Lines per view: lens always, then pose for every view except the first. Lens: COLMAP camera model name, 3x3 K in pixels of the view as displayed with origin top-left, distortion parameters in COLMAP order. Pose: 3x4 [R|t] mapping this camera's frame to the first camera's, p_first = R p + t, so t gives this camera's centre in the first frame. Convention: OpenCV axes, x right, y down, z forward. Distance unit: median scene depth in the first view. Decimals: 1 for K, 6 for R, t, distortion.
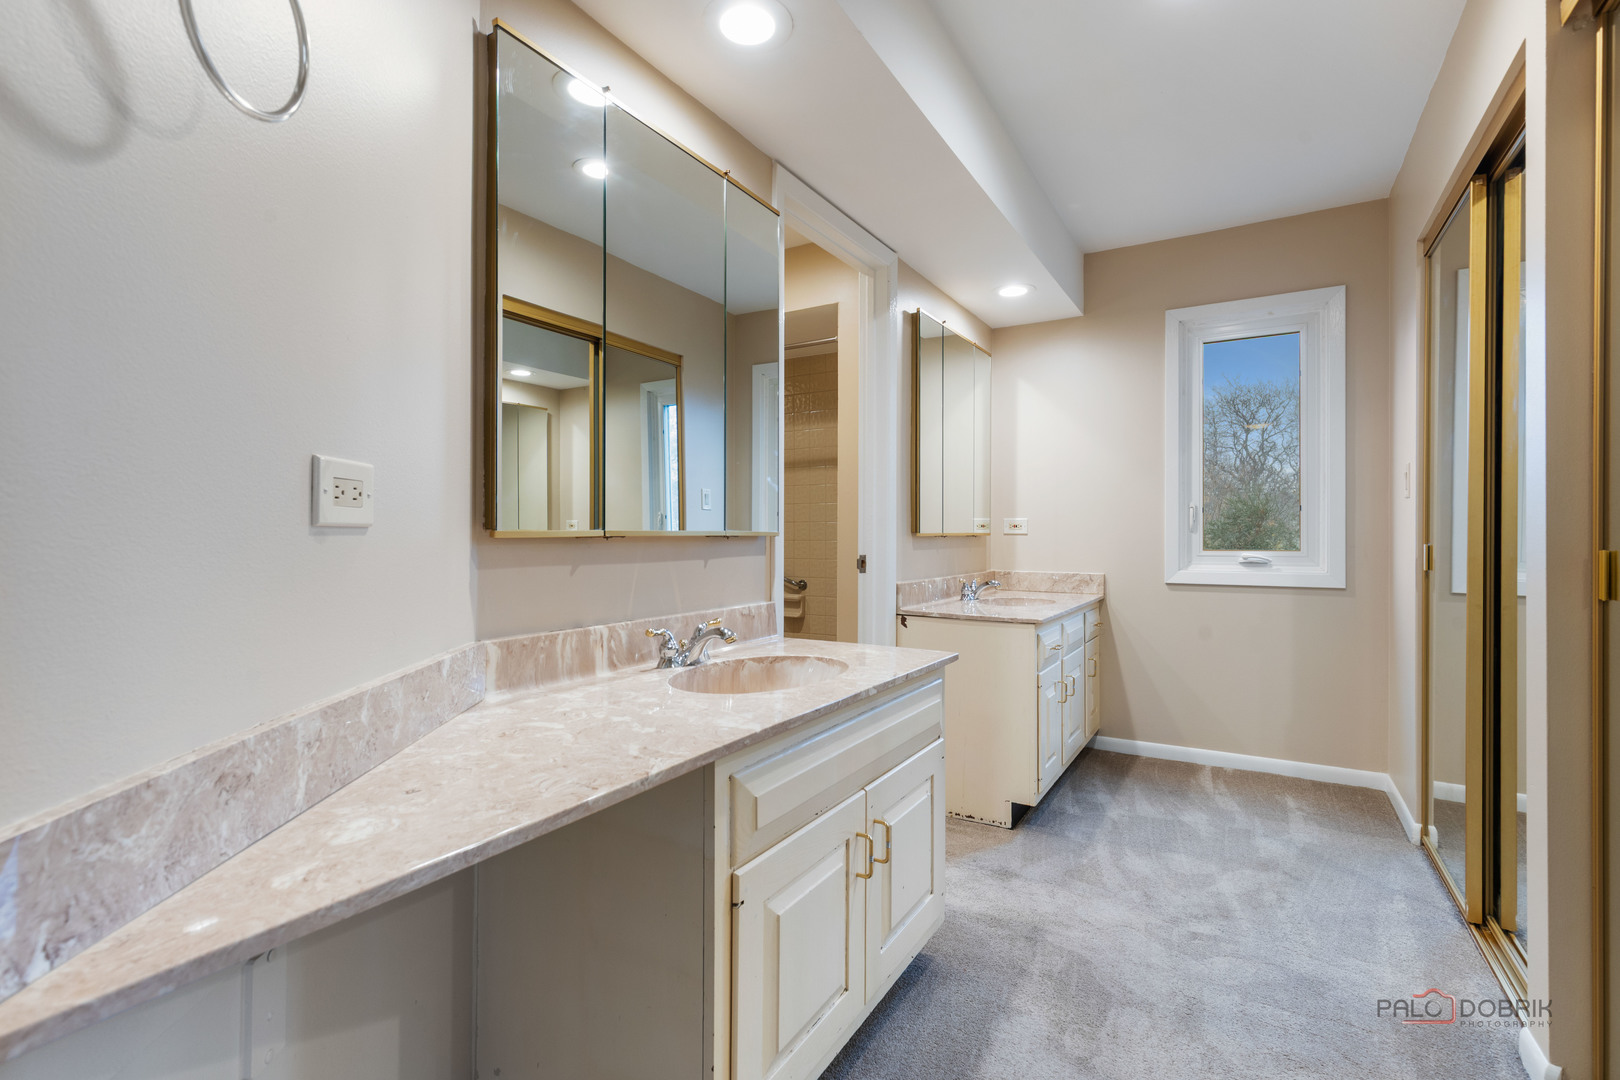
lens RADIAL K [[735.8, 0, 805.9], [0, 735.8, 539.5], [0, 0, 1]] dist [-0.000737, -0.000070]
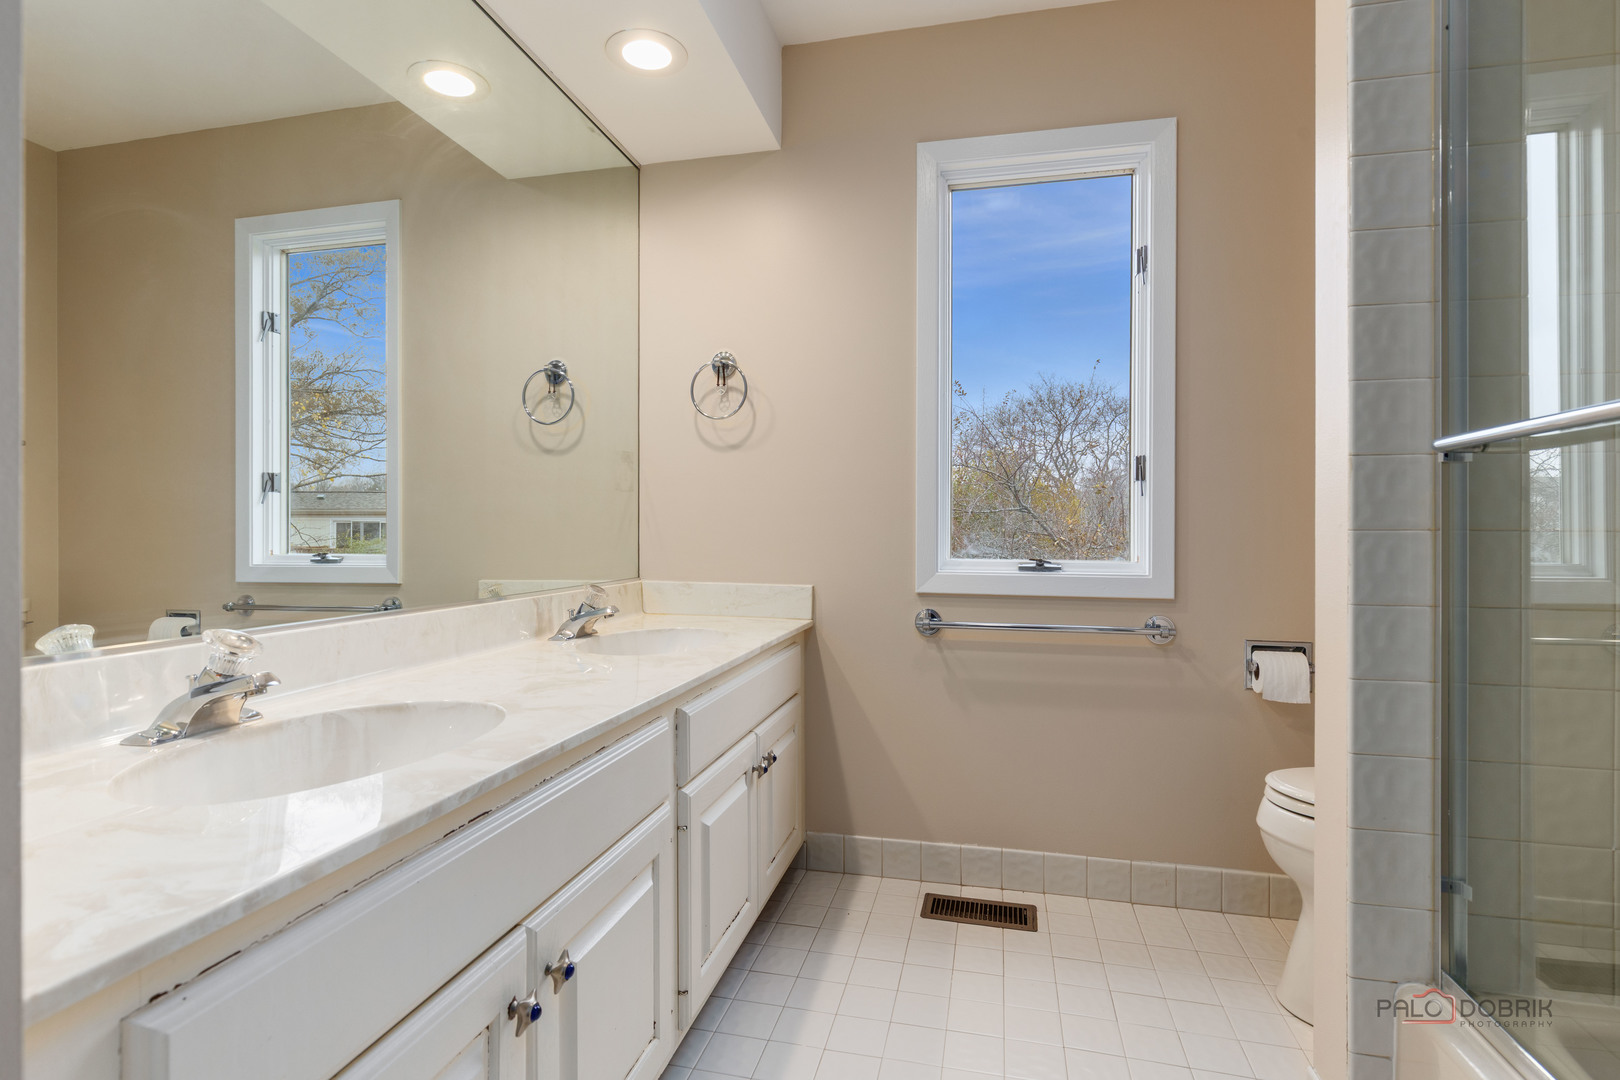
lens RADIAL K [[746.9, 0, 812.1], [0, 746.9, 525.7], [0, 0, 1]] dist [0.000505, -0.000497]
pose [[0.981351, 0.000238, 0.192222, 0.286628], [-0.001031, 0.999991, 0.004025, -0.003993], [-0.192219, -0.004148, 0.981343, 0.404891]]
